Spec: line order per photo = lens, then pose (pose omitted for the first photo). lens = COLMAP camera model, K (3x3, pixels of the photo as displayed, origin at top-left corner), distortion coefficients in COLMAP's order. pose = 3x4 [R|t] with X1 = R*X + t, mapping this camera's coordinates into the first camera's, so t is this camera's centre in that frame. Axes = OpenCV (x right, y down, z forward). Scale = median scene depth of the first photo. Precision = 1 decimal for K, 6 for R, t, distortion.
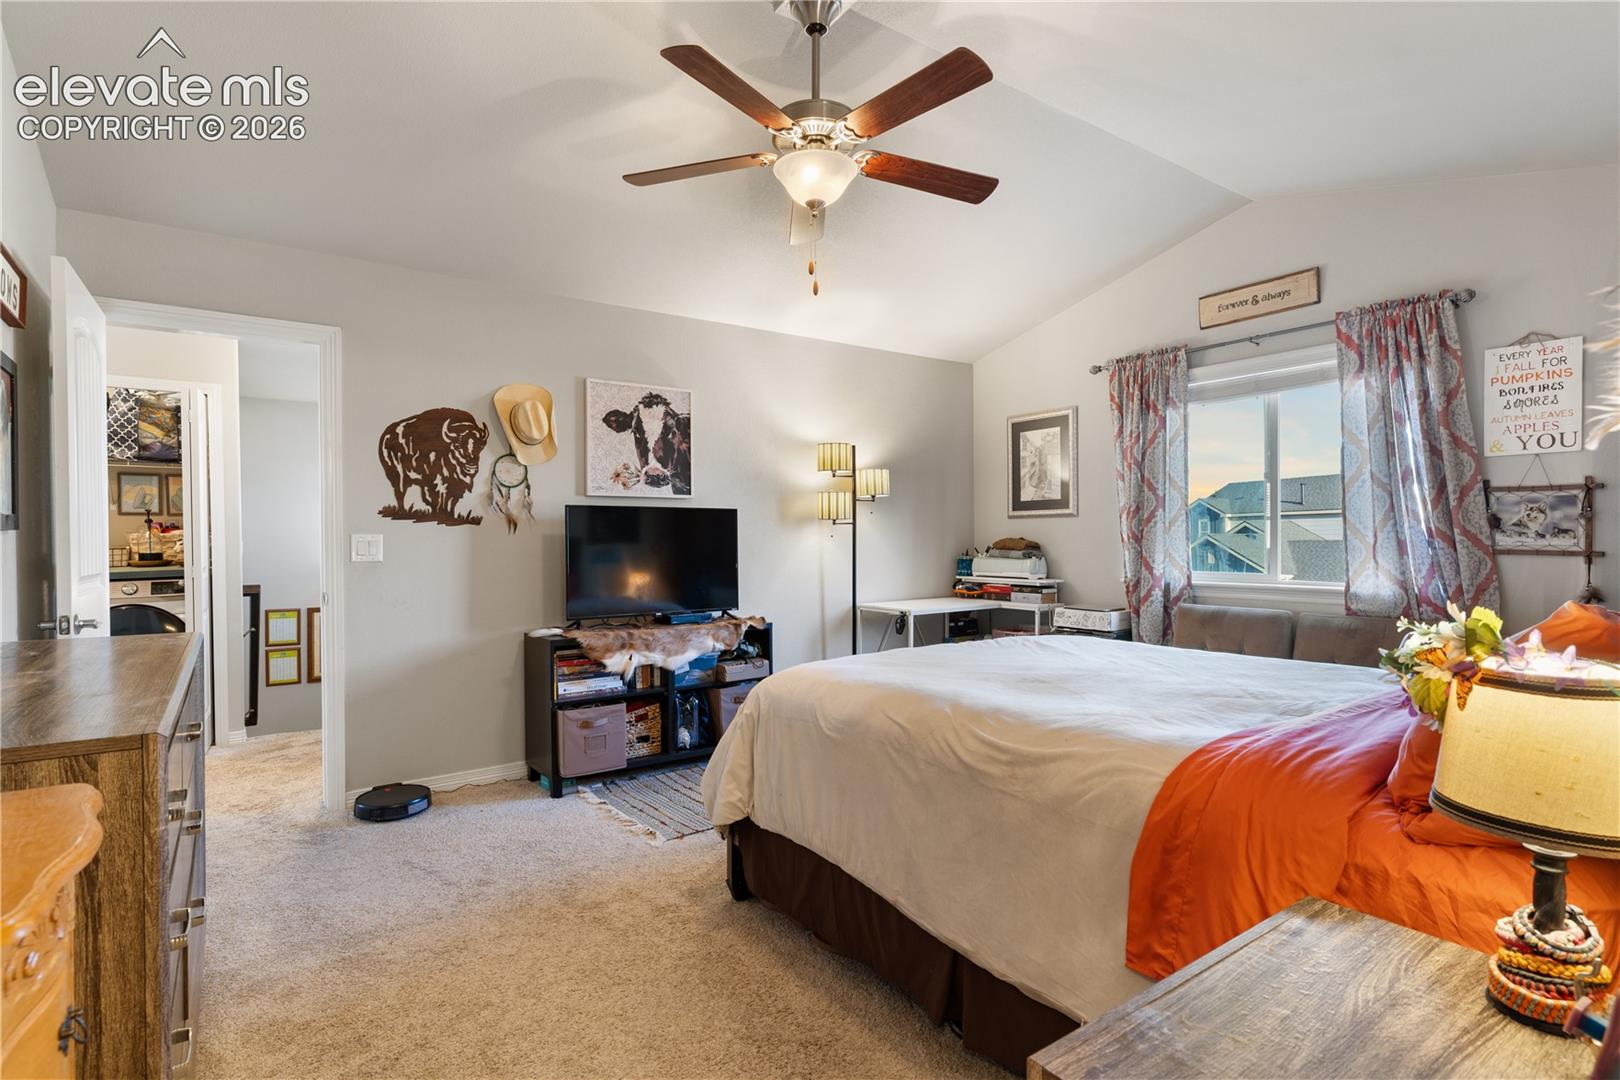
lens RADIAL K [[820.5, 0, 803.1], [0, 820.5, 544.6], [0, 0, 1]] dist [0.002202, 0.000272]
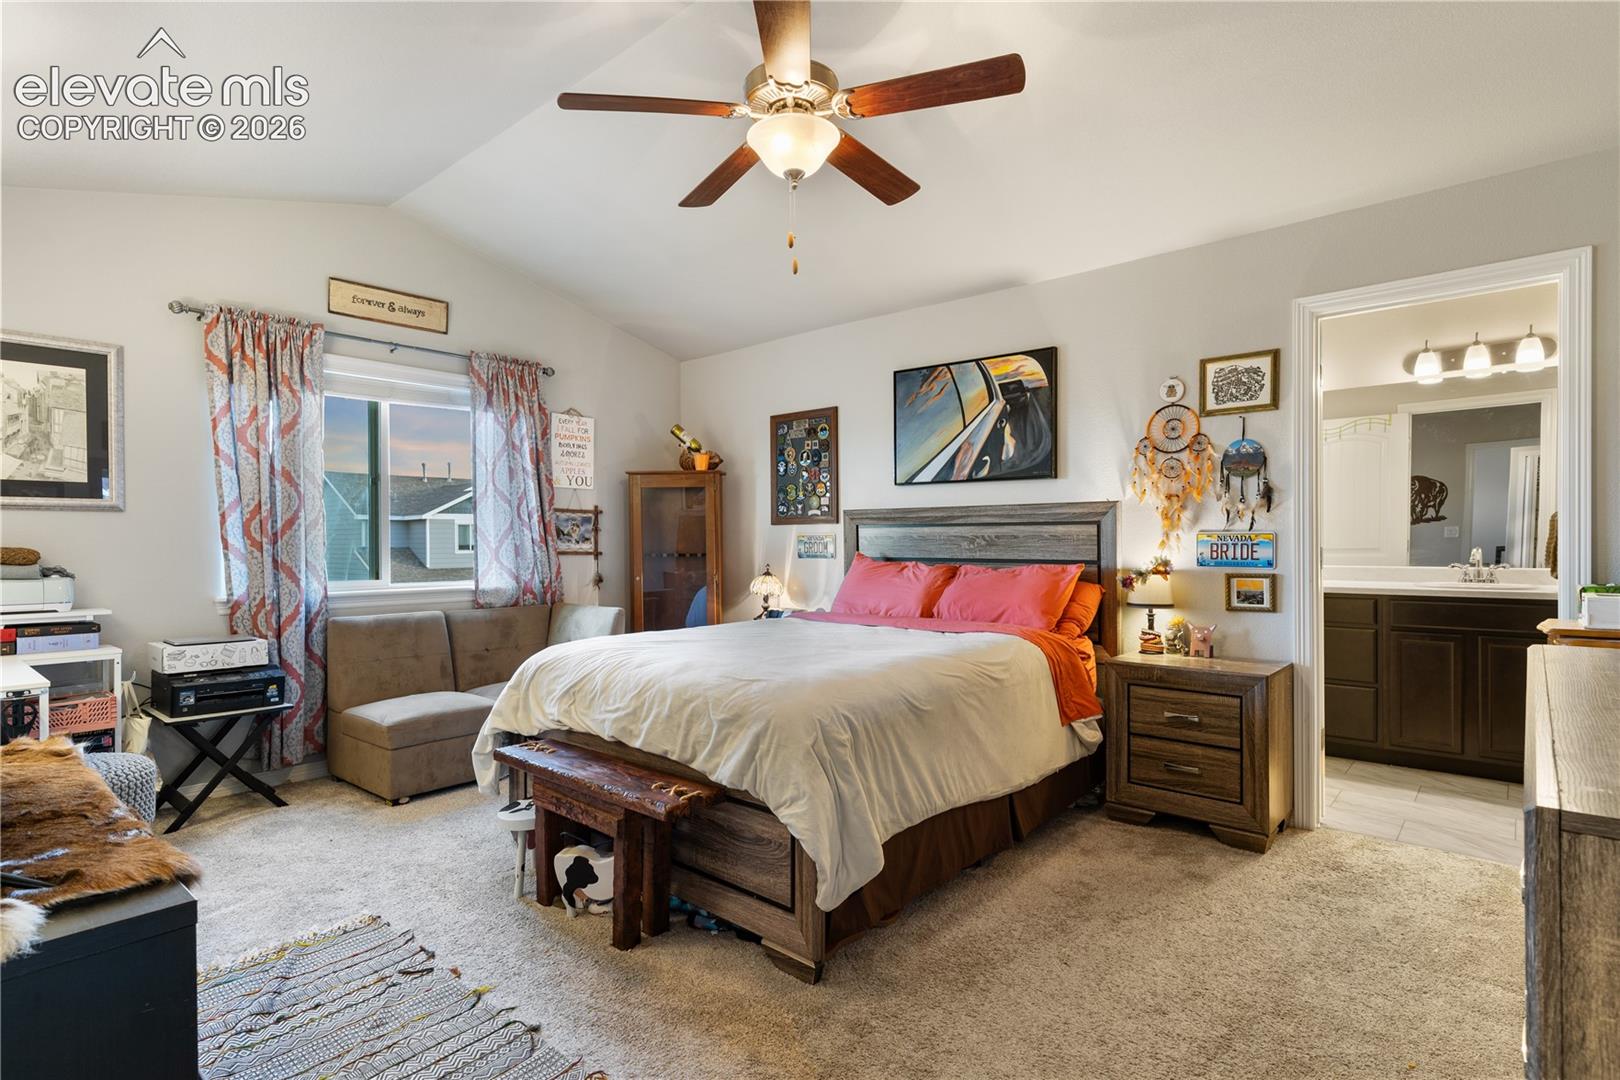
lens RADIAL K [[803.2, 0, 798.0], [0, 803.2, 545.2], [0, 0, 1]] dist [0.003697, 0.001225]
pose [[-0.232385, 0.004884, 0.972612, -0.597375], [0.014810, 0.999889, -0.001482, 0.002998], [-0.972511, 0.014060, -0.232432, 0.860260]]
